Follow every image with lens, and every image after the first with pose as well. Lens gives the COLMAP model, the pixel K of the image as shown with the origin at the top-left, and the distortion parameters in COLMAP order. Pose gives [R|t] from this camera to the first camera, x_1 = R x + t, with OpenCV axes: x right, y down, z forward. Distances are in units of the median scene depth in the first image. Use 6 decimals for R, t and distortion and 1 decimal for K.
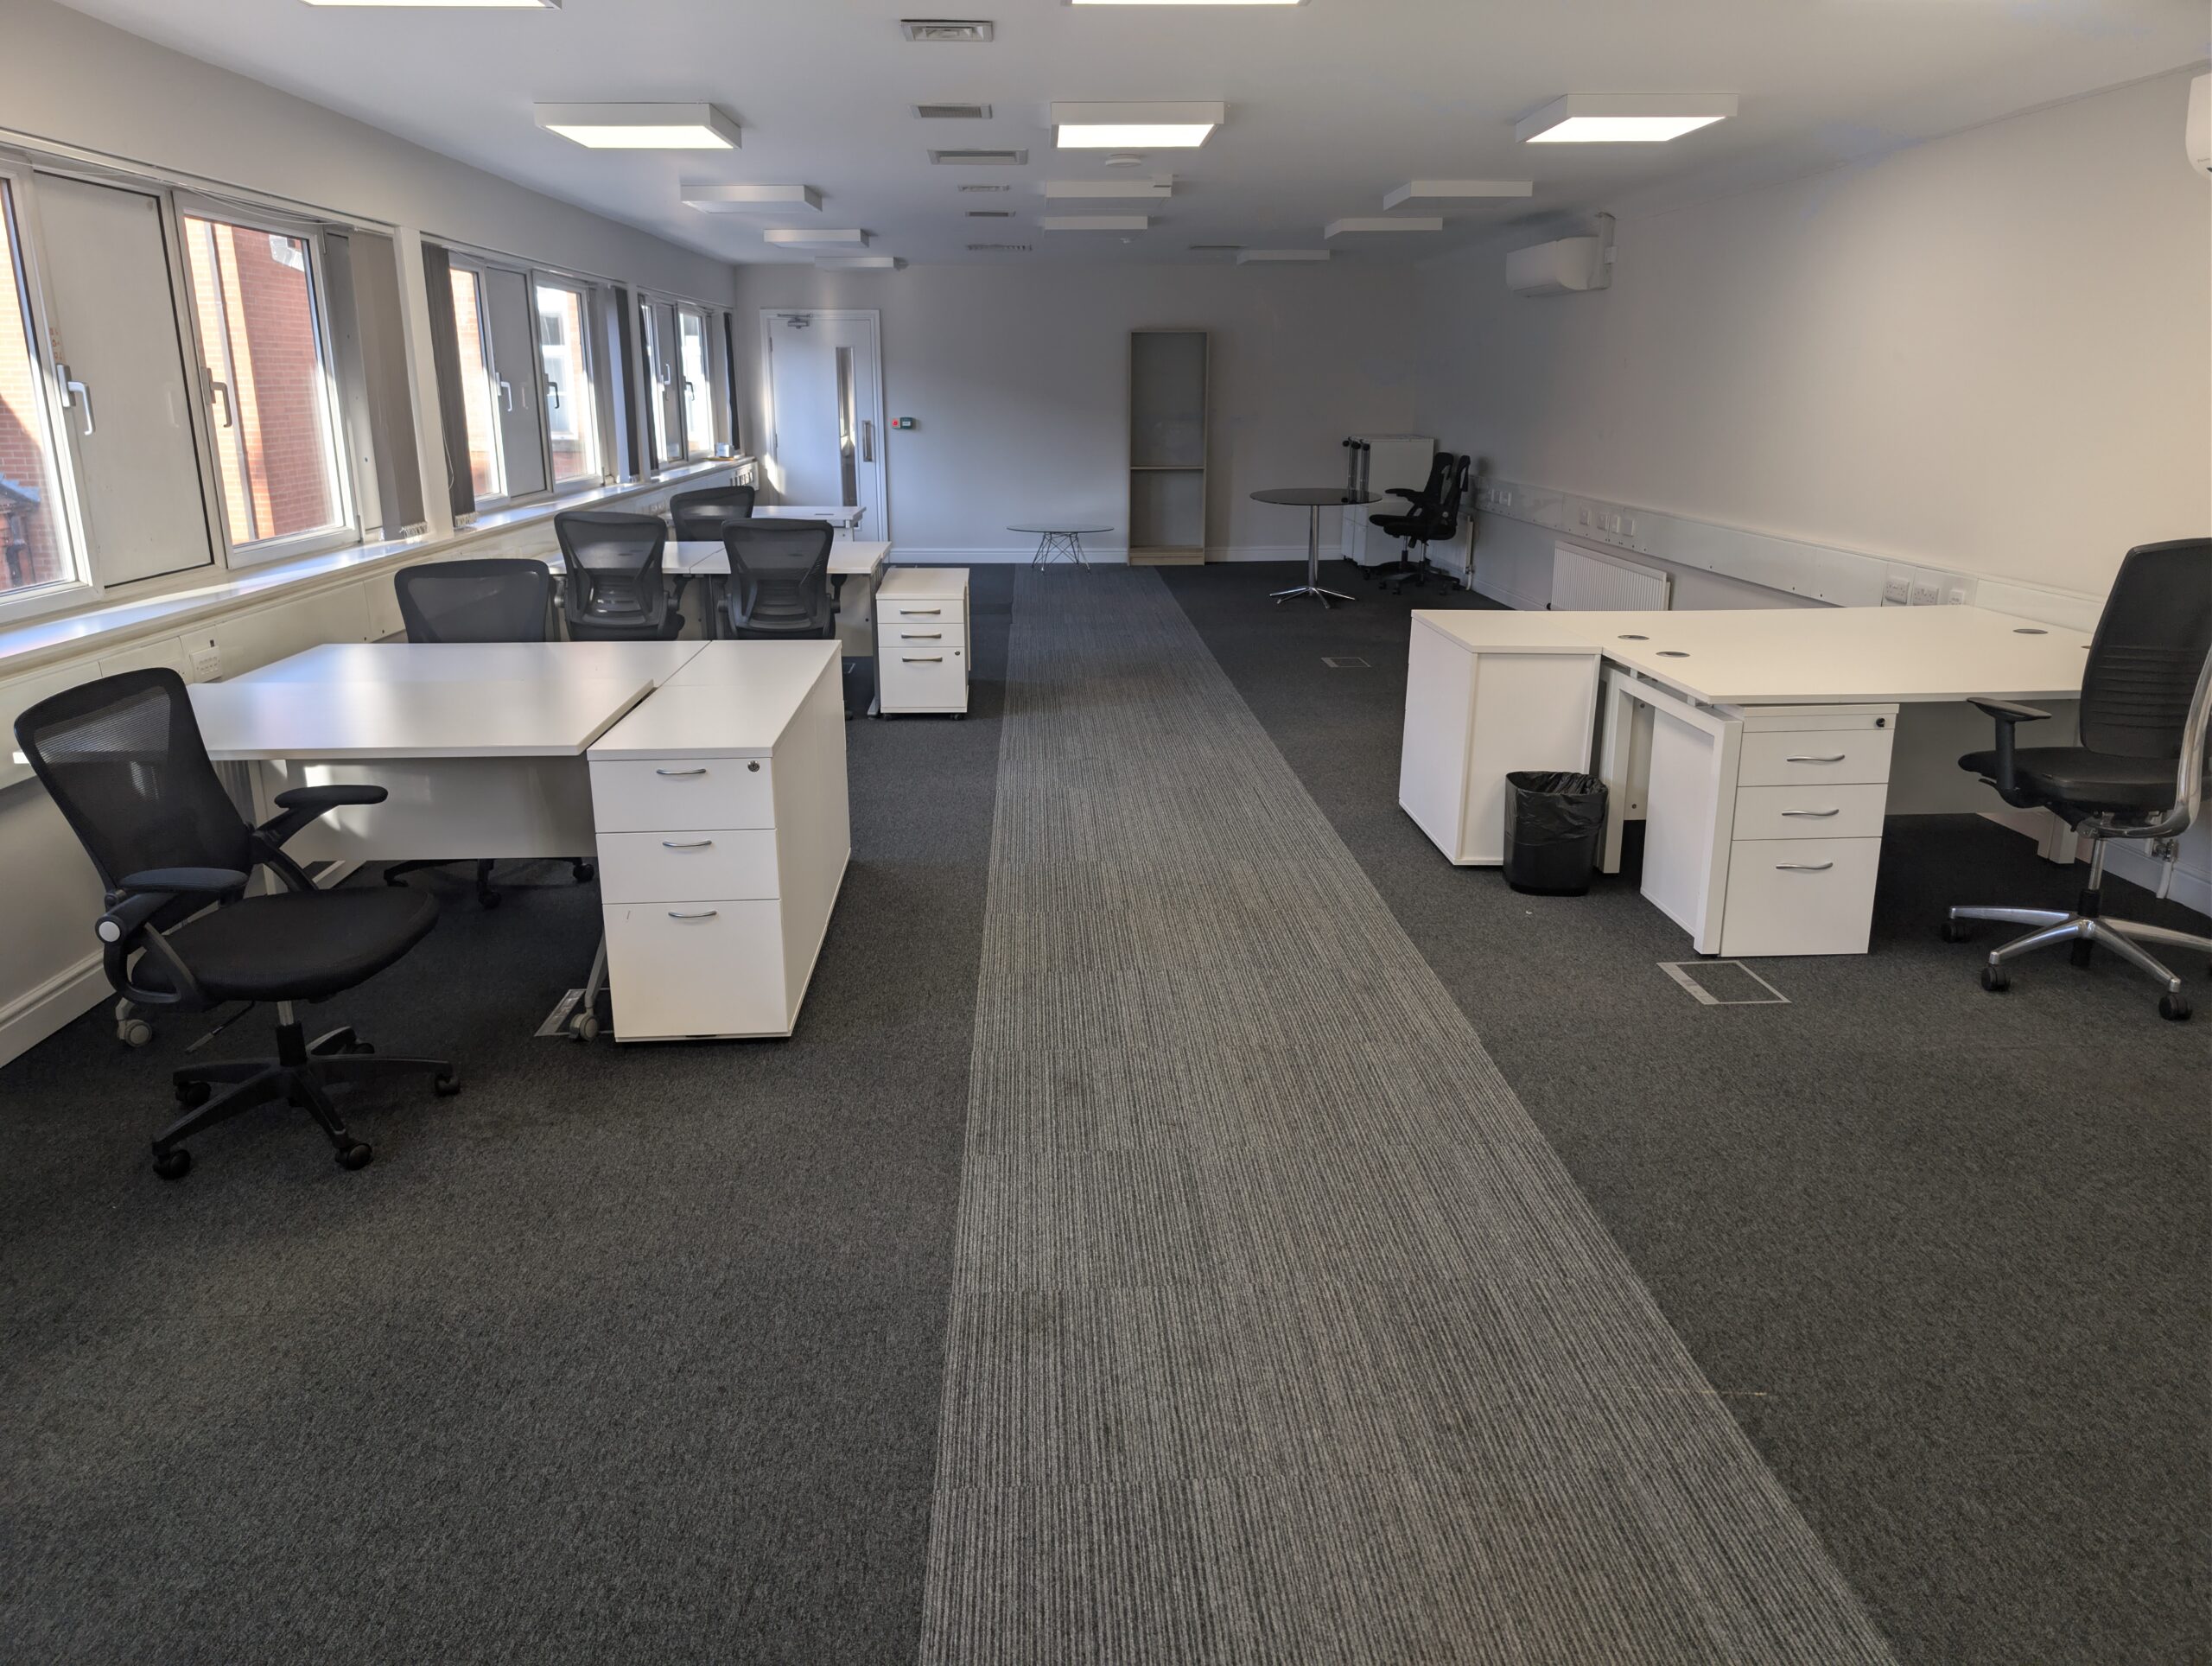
lens RADIAL K [[1586.3, 0, 1106.0], [0, 1586.3, 833.0], [0, 0, 1]] dist [0.009892, -0.000372]
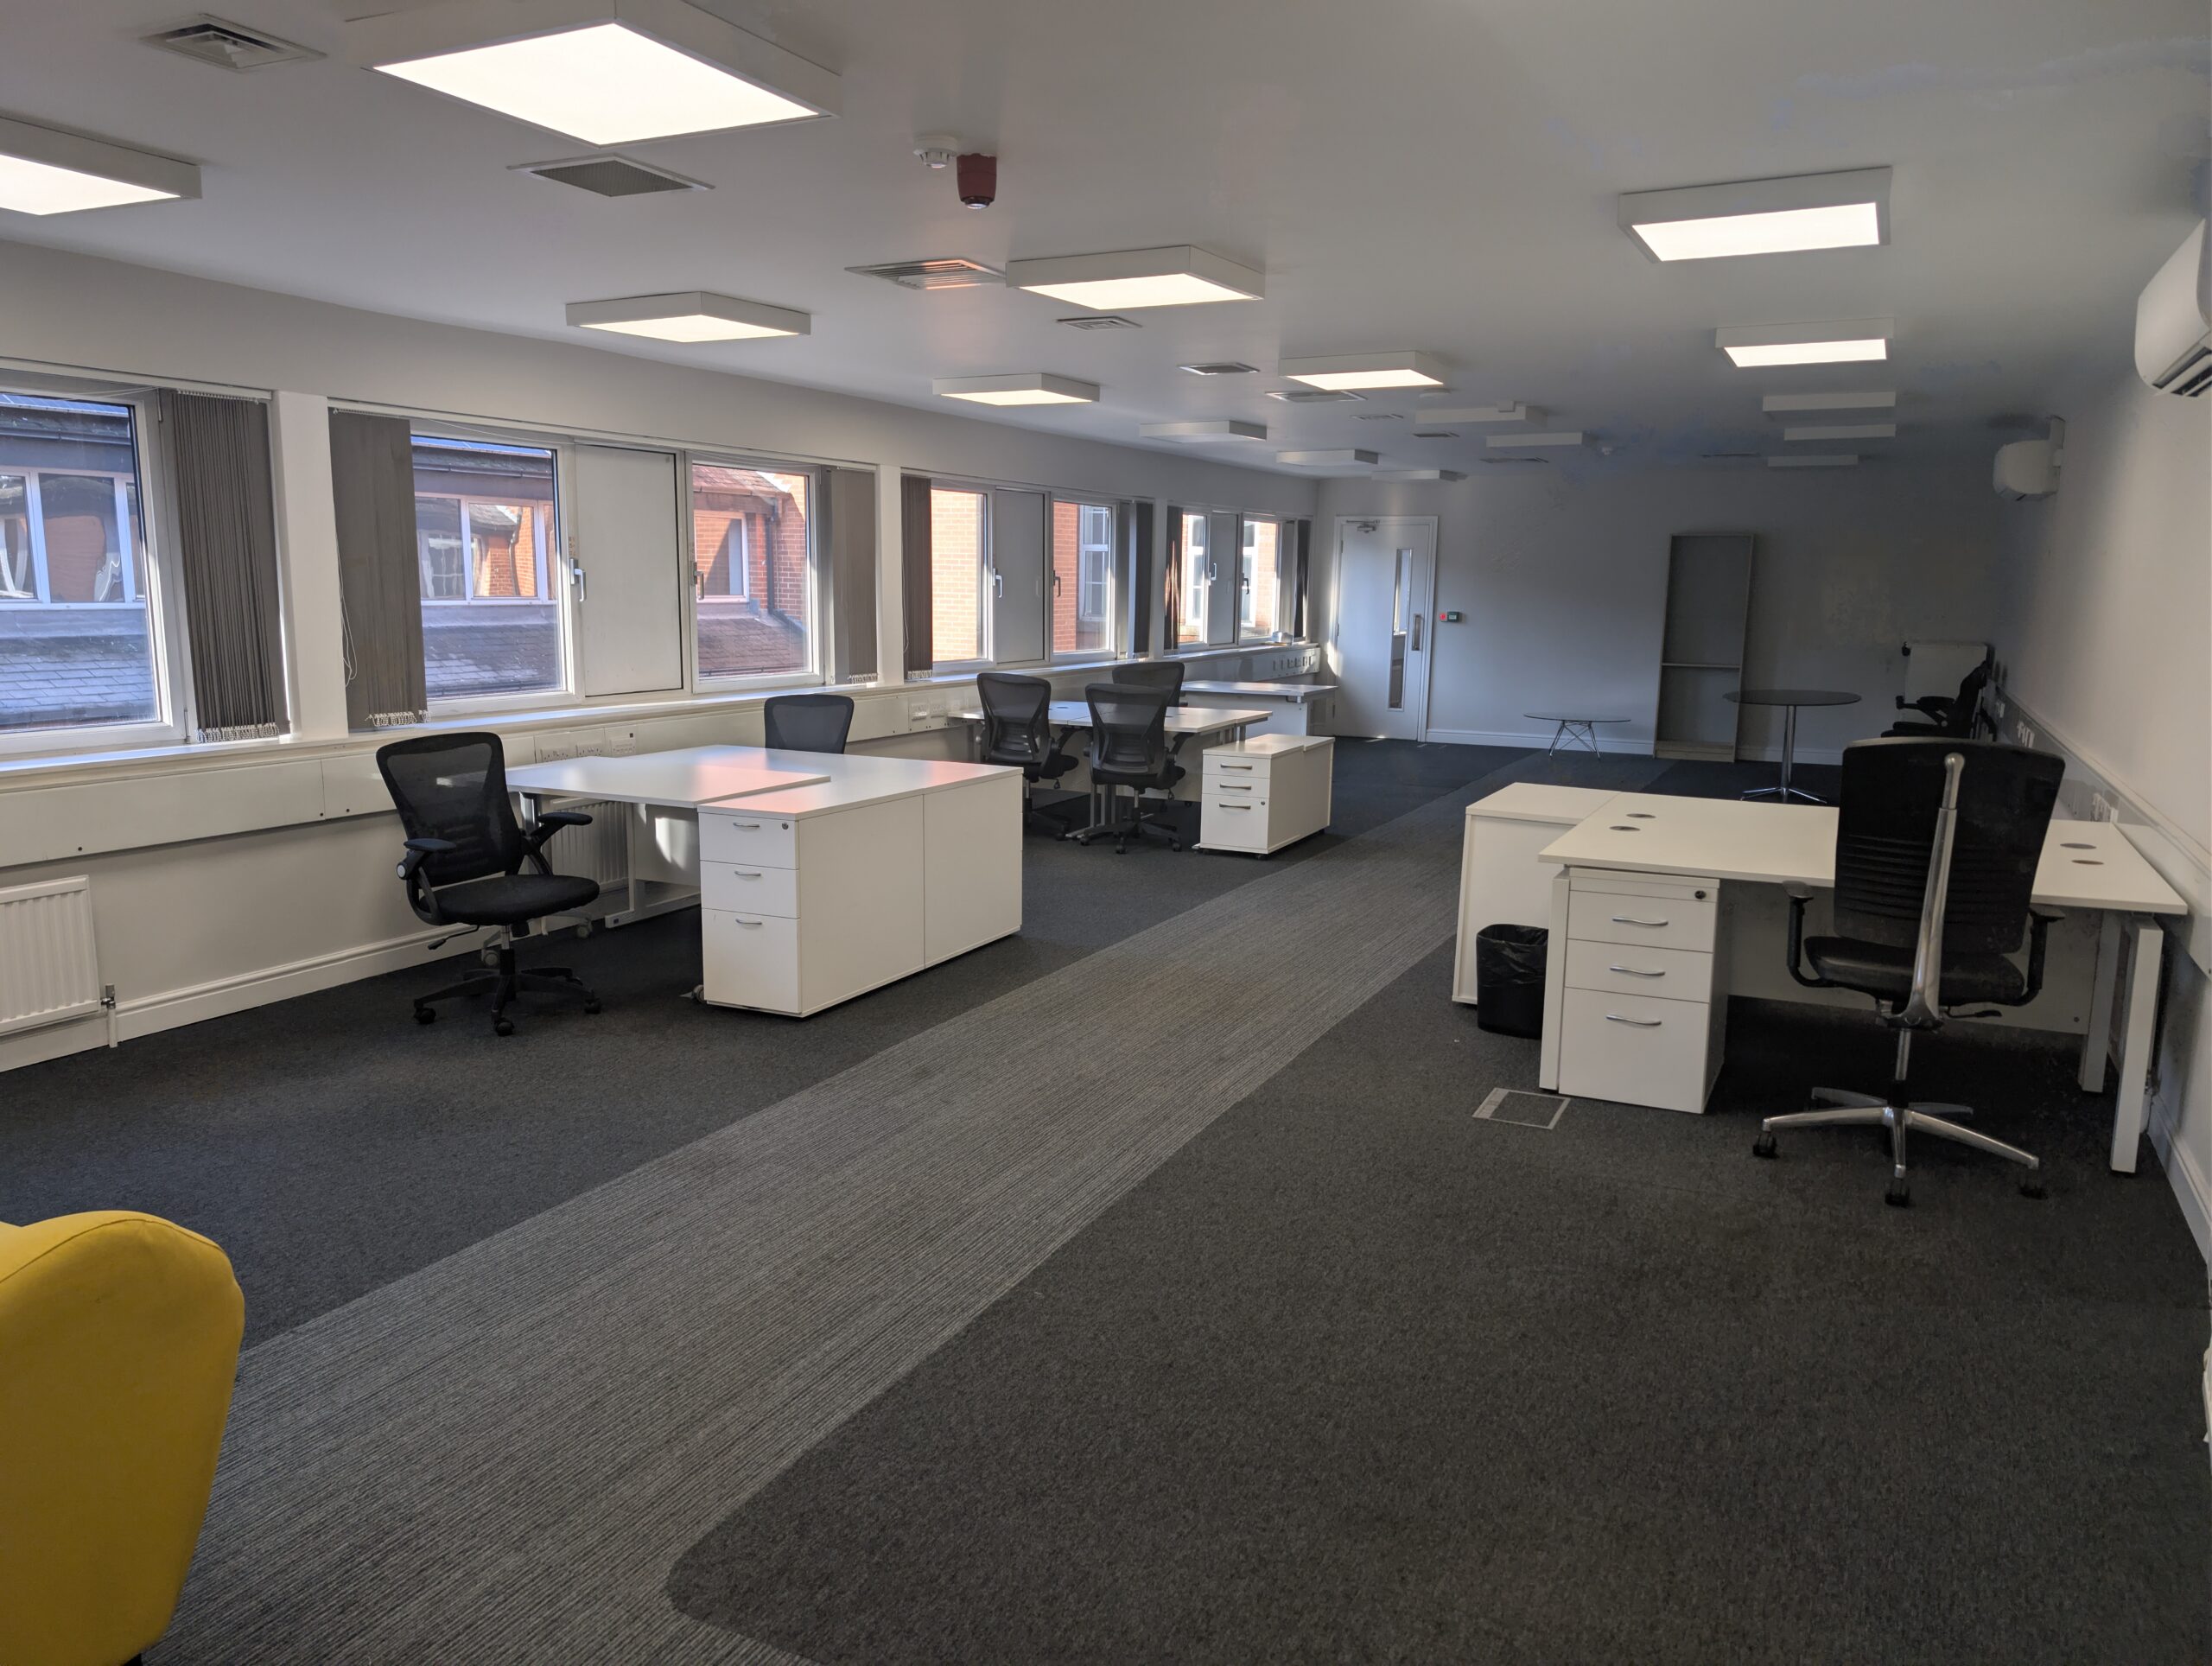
lens RADIAL K [[1577.1, 0, 1121.8], [0, 1577.1, 859.7], [0, 0, 1]] dist [0.028548, -0.023939]
pose [[0.879483, 0.097853, -0.465763, 0.625677], [-0.144345, 0.987382, -0.065120, 0.033509], [0.453514, 0.124502, 0.882510, -0.134495]]
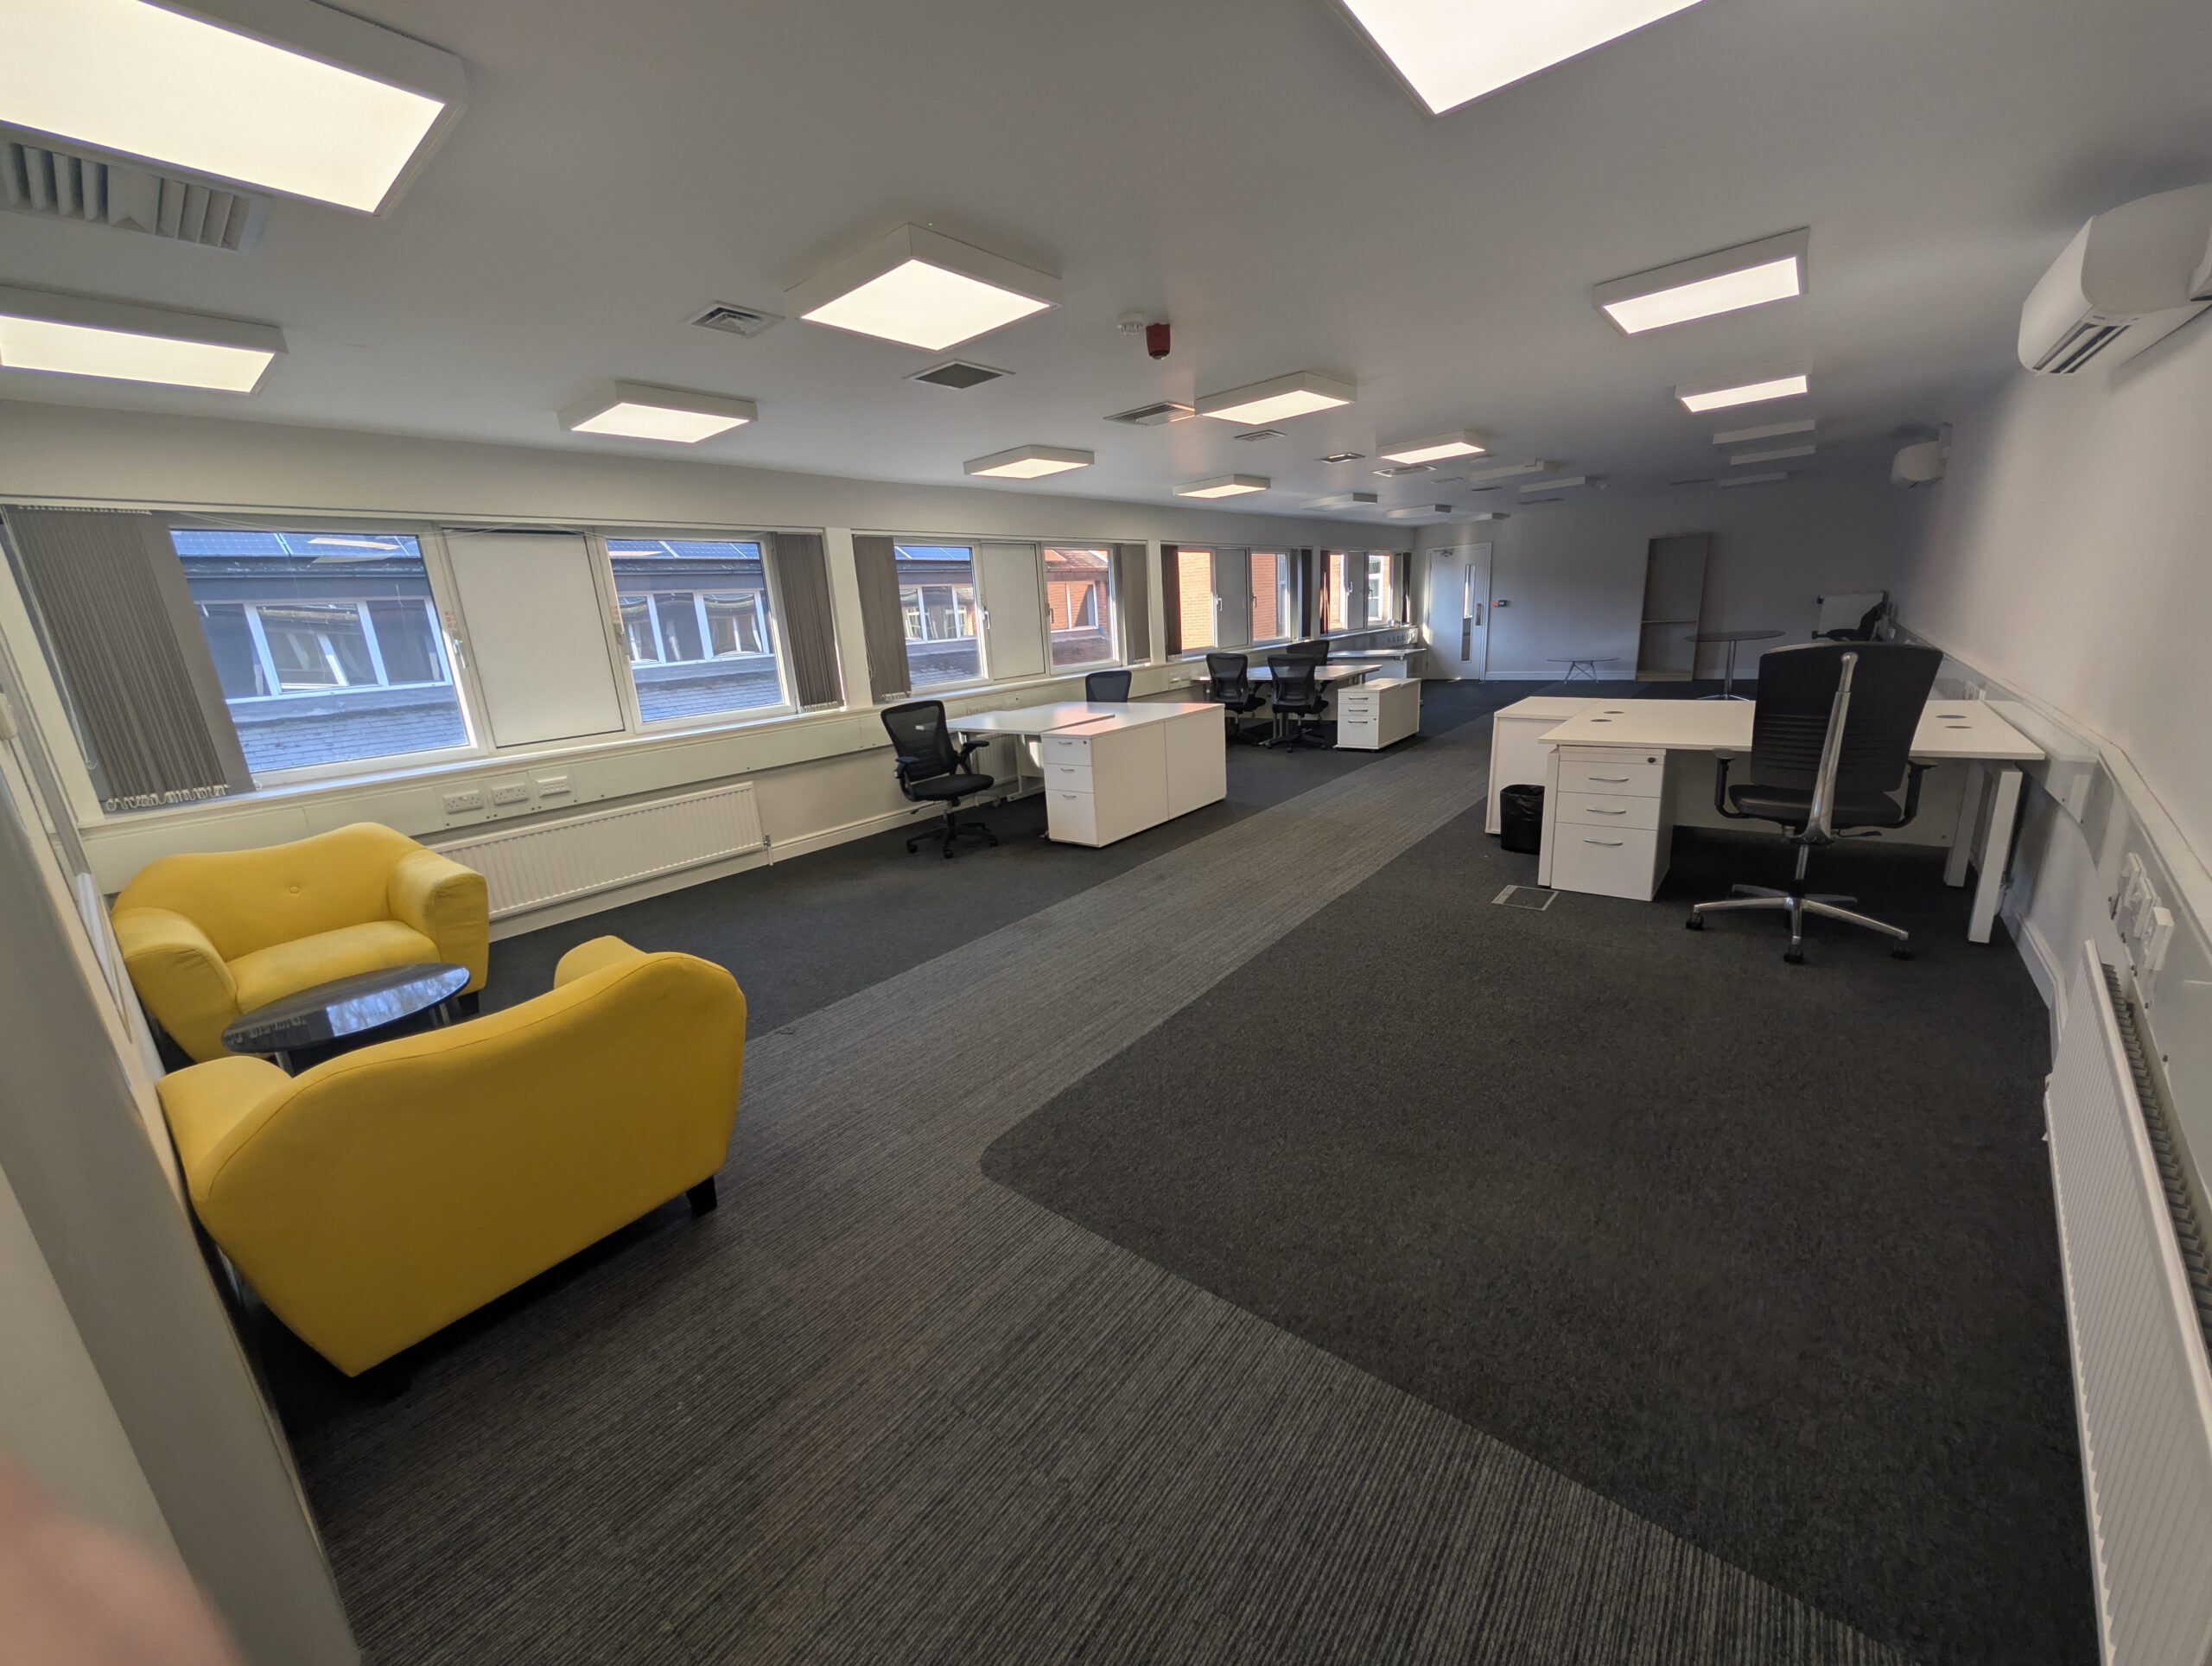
lens RADIAL K [[836.4, 0, 1100.2], [0, 836.4, 835.4], [0, 0, 1]] dist [-0.000432, 0.000001]
pose [[0.741064, 0.124722, -0.659749, 0.631444], [-0.119605, 0.991402, 0.053072, 0.030785], [0.660696, 0.039580, 0.749610, -0.037609]]
